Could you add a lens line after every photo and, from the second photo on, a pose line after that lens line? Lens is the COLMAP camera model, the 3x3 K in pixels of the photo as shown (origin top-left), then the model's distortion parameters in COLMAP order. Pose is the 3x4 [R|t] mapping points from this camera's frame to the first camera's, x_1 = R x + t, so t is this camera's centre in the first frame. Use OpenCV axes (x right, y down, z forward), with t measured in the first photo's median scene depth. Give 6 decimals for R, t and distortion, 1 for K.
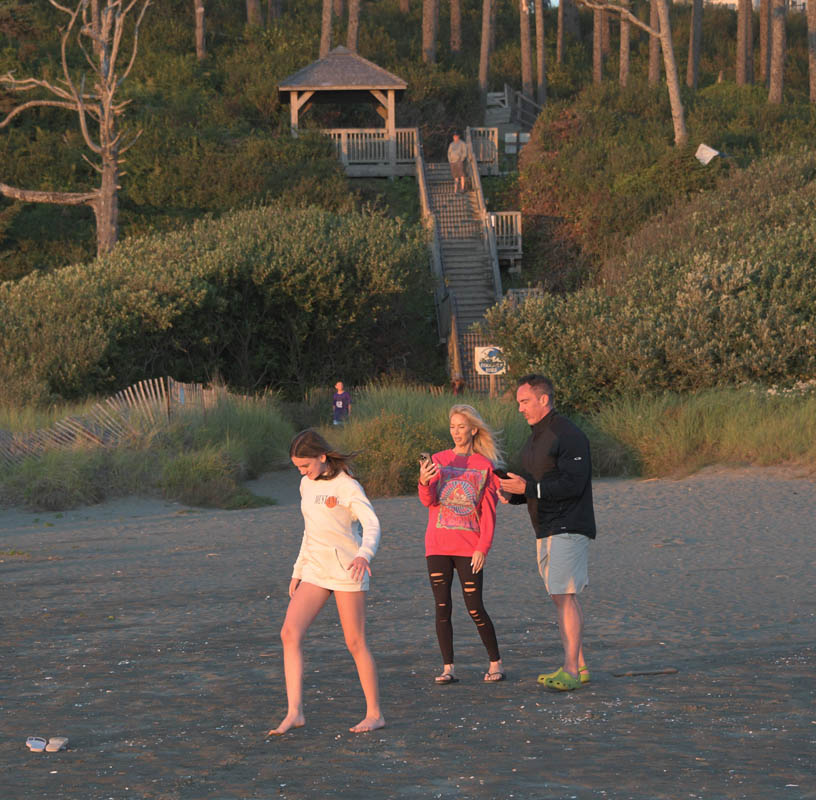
lens RADIAL K [[2313.0, 0, 408.0], [0, 2313.0, 400.0], [0, 0, 1]] dist [-0.007842, -0.061506]
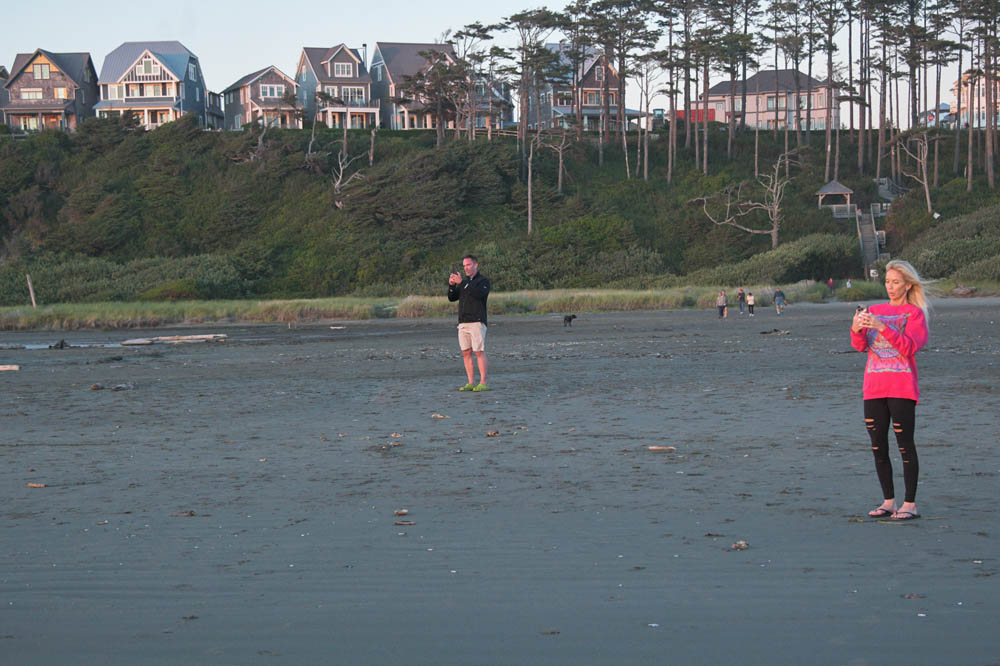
lens RADIAL K [[2320.0, 0, 500.0], [0, 2320.0, 333.0], [0, 0, 1]] dist [0.487551, 0.192100]
pose [[0.989459, -0.005781, -0.144698, -0.018254], [0.009165, 0.999700, 0.022729, -0.010094], [0.144523, -0.023816, 0.989215, -2.939138]]
